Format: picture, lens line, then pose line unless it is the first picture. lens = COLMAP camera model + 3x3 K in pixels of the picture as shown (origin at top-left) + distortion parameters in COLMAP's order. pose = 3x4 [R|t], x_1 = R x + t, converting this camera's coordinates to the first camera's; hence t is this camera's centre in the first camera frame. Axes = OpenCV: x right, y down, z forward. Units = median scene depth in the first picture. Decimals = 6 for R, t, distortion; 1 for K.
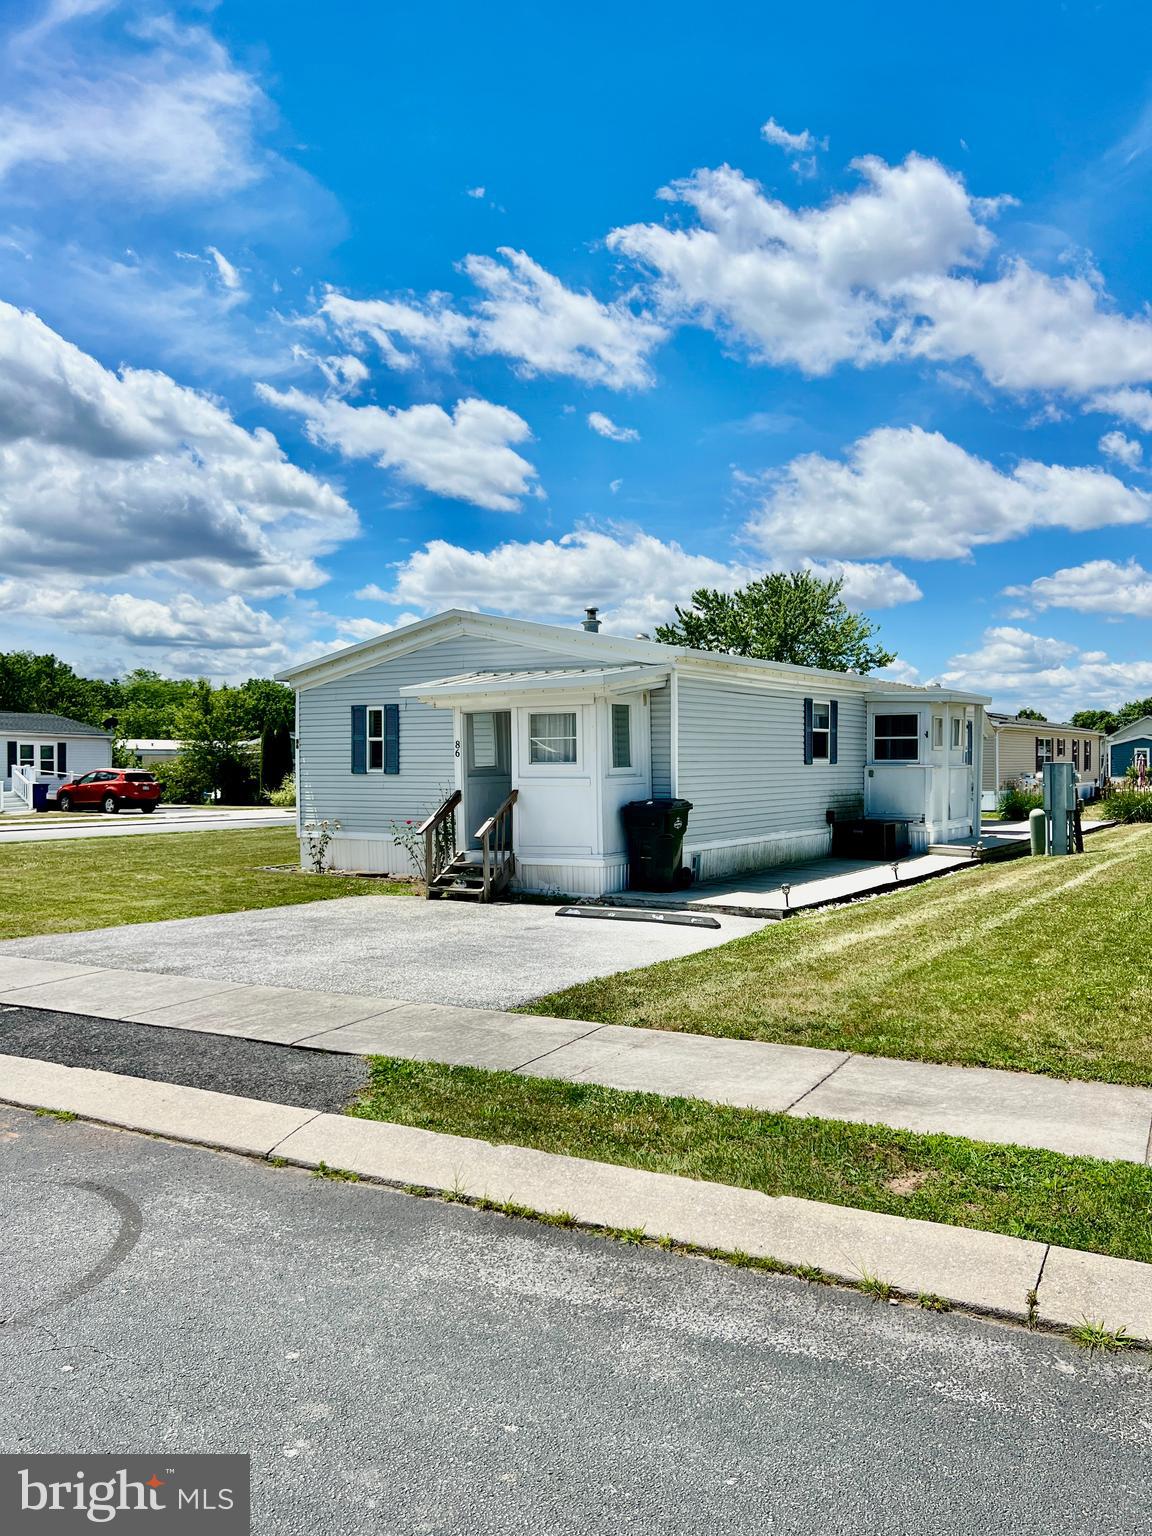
lens RADIAL K [[1282.6, 0, 576.0], [0, 1282.6, 768.0], [0, 0, 1]] dist [0.043821, 0.001263]
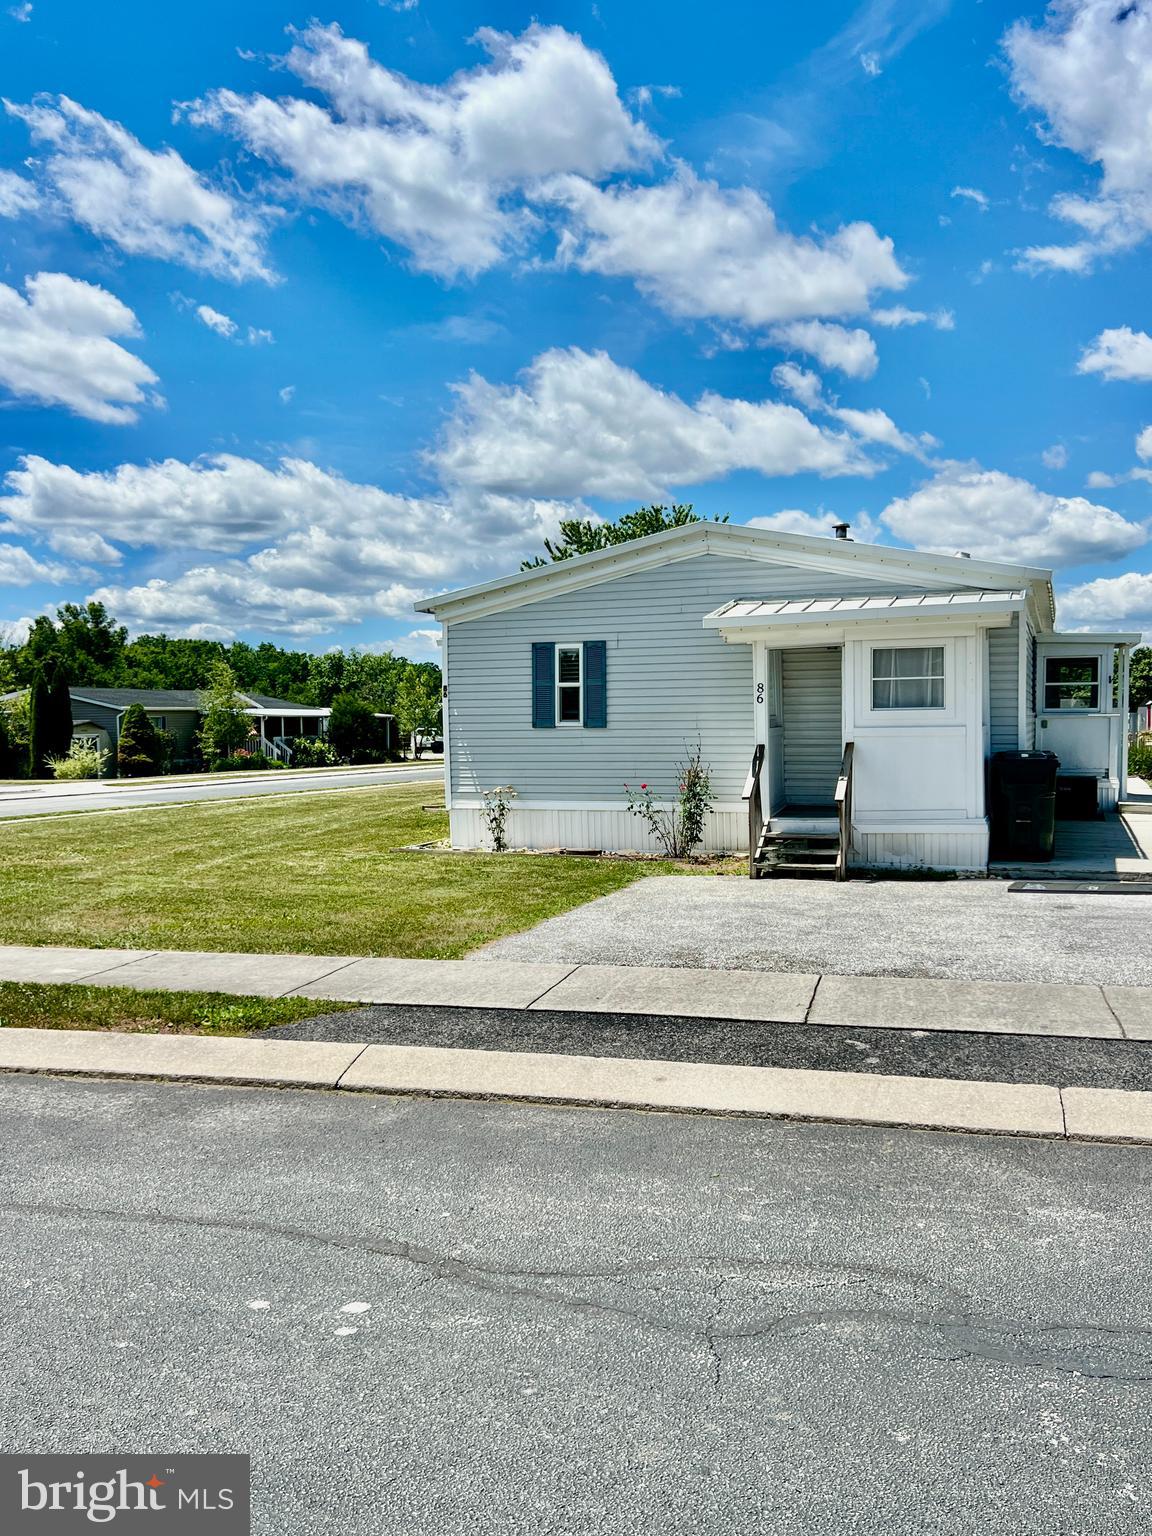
lens RADIAL K [[1450.0, 0, 576.0], [0, 1450.0, 768.0], [0, 0, 1]] dist [0.135443, 0.004369]
pose [[0.968494, -0.016132, 0.248513, -0.374546], [0.009859, 0.999601, 0.026466, 0.005804], [-0.248841, -0.023182, 0.968267, 0.118436]]
